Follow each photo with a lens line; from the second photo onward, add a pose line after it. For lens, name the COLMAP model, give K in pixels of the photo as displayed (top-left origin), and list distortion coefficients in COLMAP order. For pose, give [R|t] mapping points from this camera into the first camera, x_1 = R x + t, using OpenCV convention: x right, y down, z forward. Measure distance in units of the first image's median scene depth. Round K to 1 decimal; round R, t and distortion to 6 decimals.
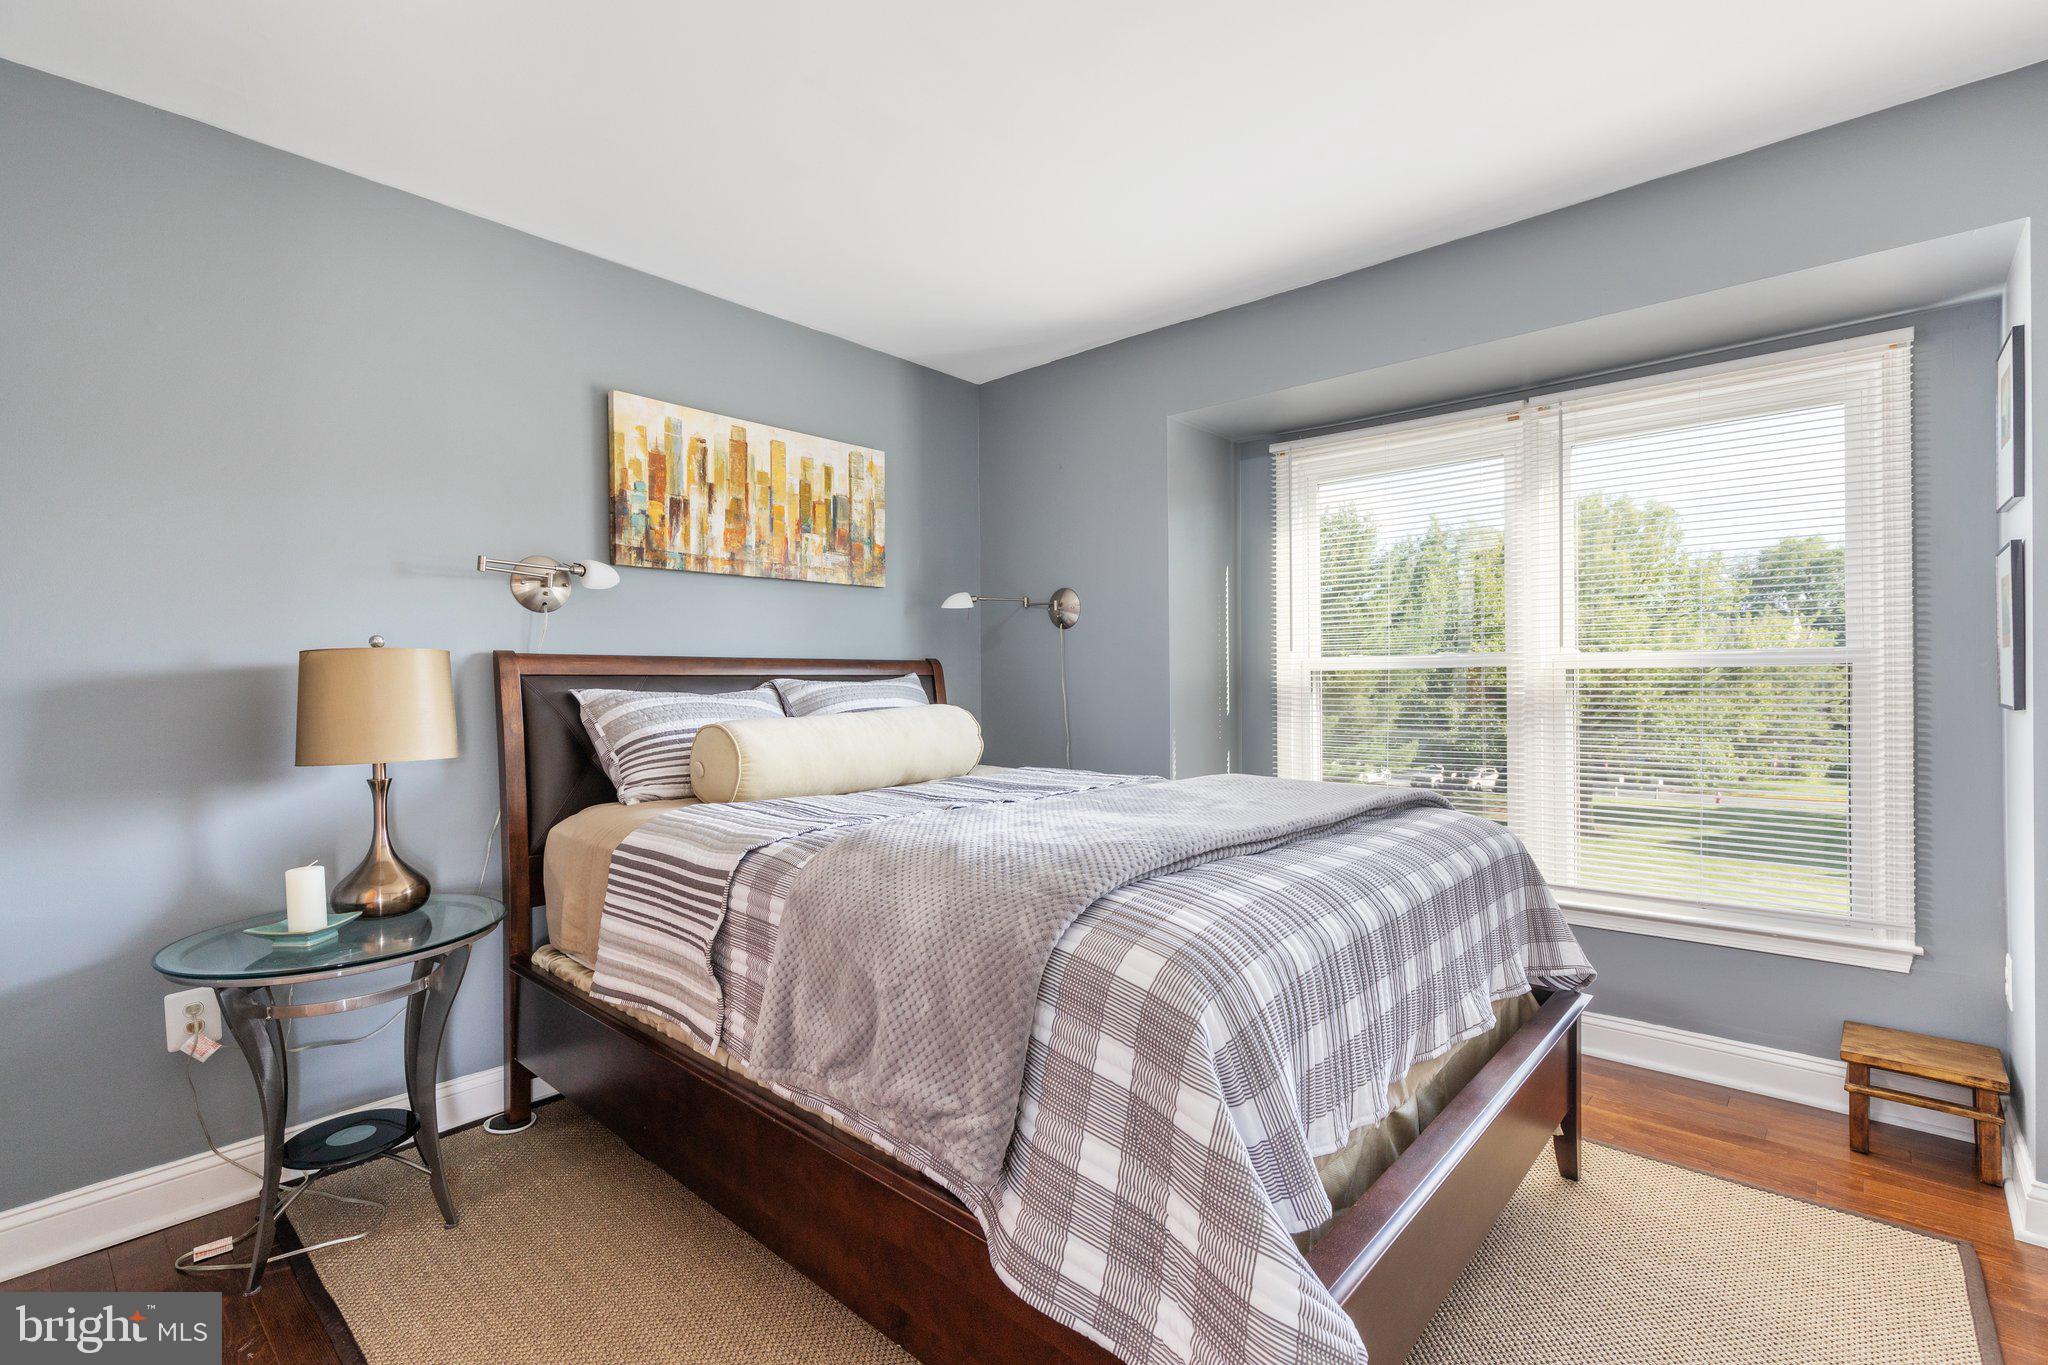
lens RADIAL K [[922.7, 0, 1021.1], [0, 922.7, 679.6], [0, 0, 1]] dist [0.007204, -0.001069]
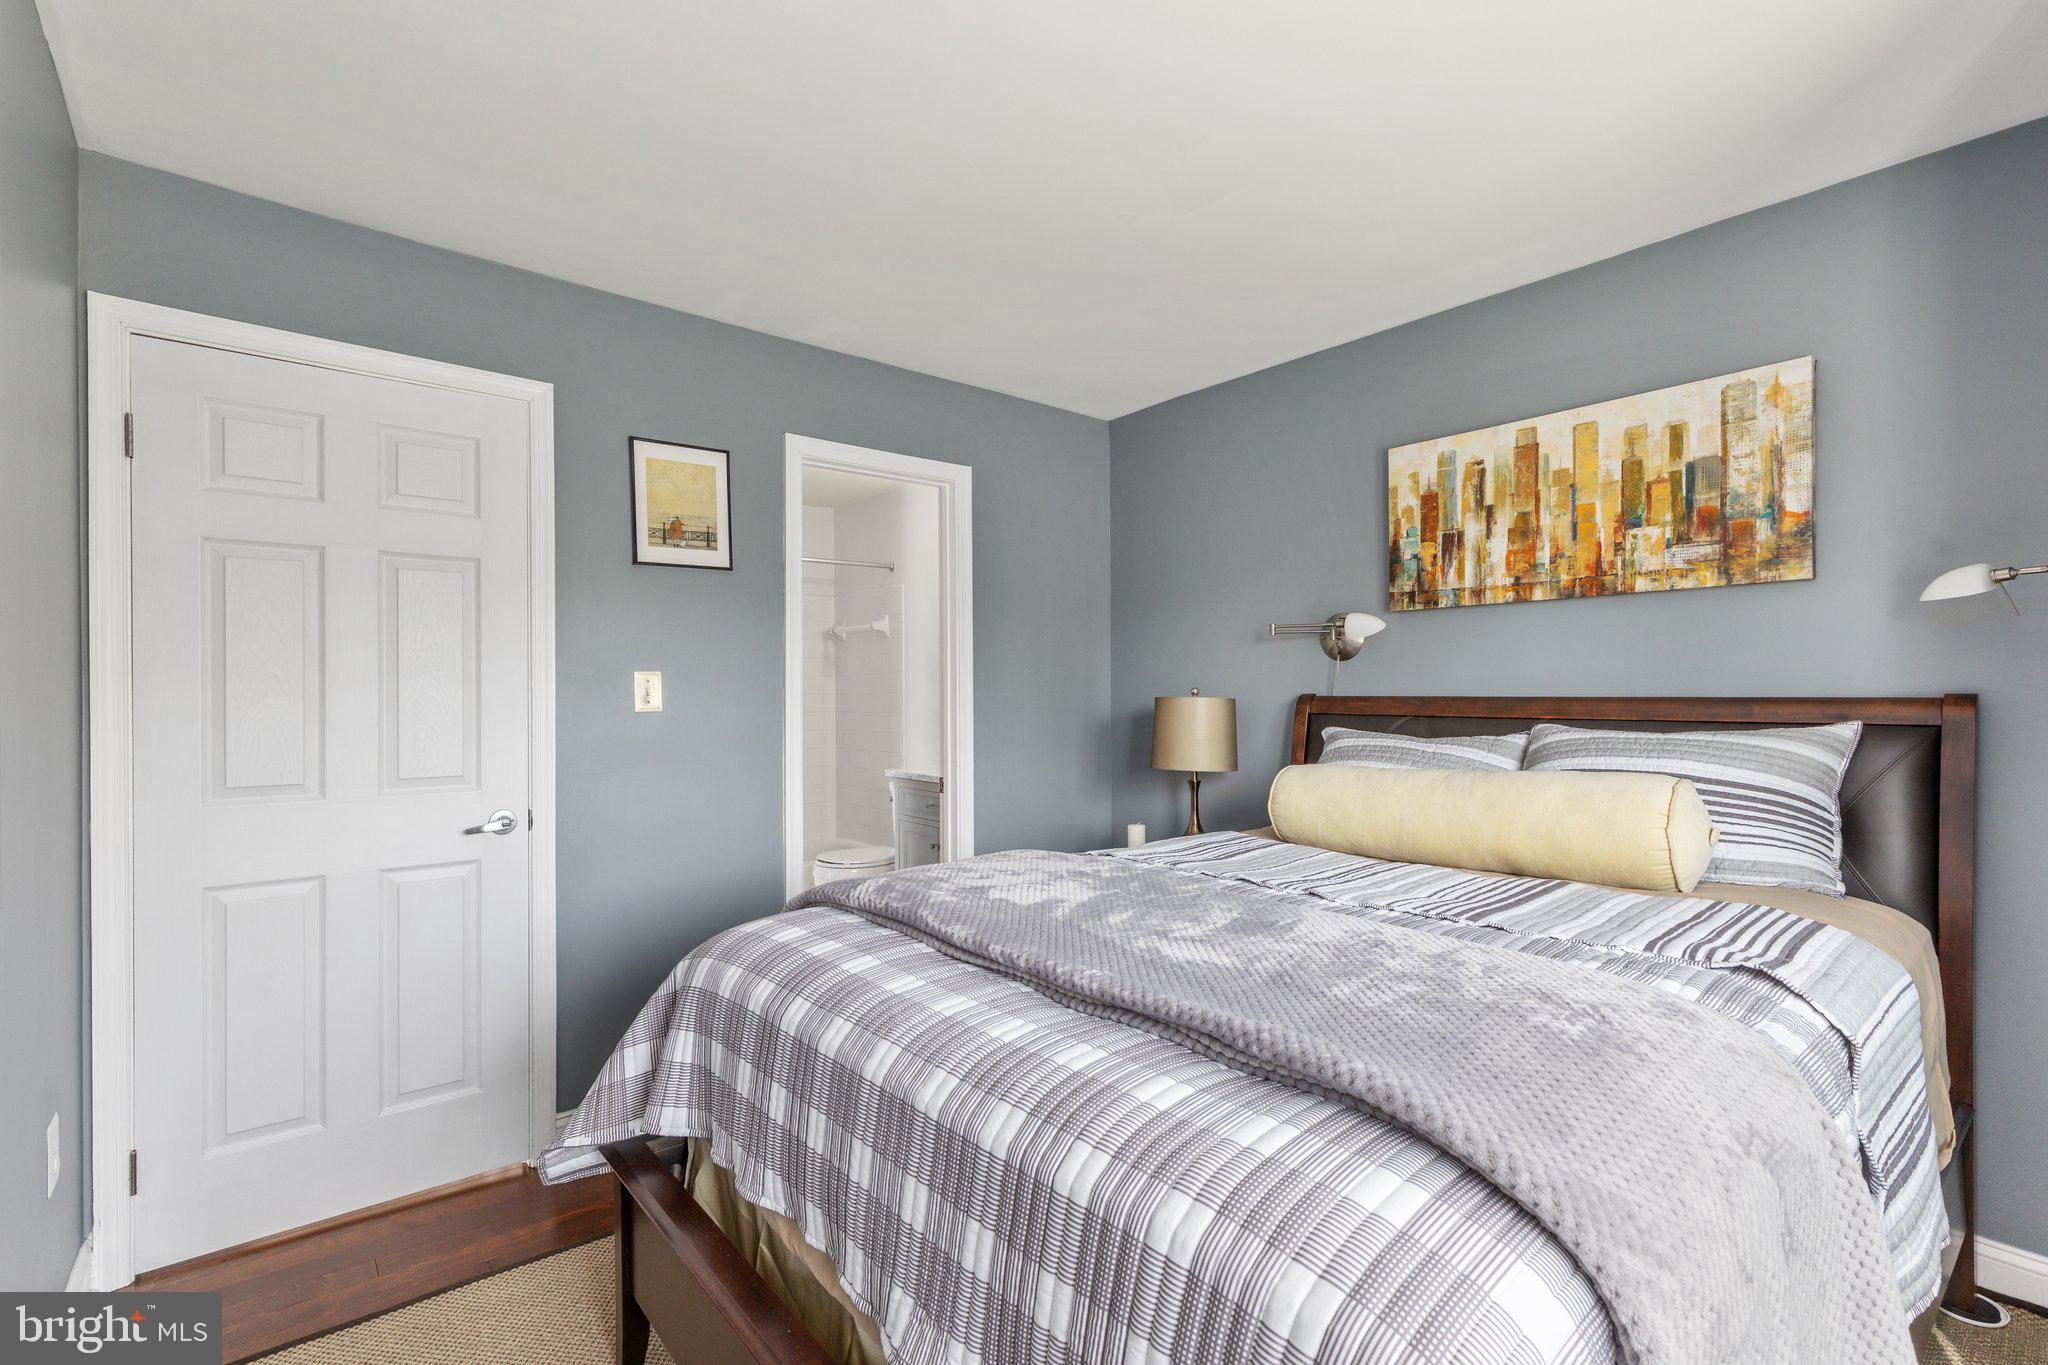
lens RADIAL K [[922.7, 0, 1021.7], [0, 922.7, 692.7], [0, 0, 1]] dist [0.007204, -0.001069]
pose [[-0.142976, 0.000901, -0.989726, 0.622682], [-0.000529, 0.999999, 0.000987, -0.029191], [0.989726, 0.000664, -0.142975, 0.670955]]
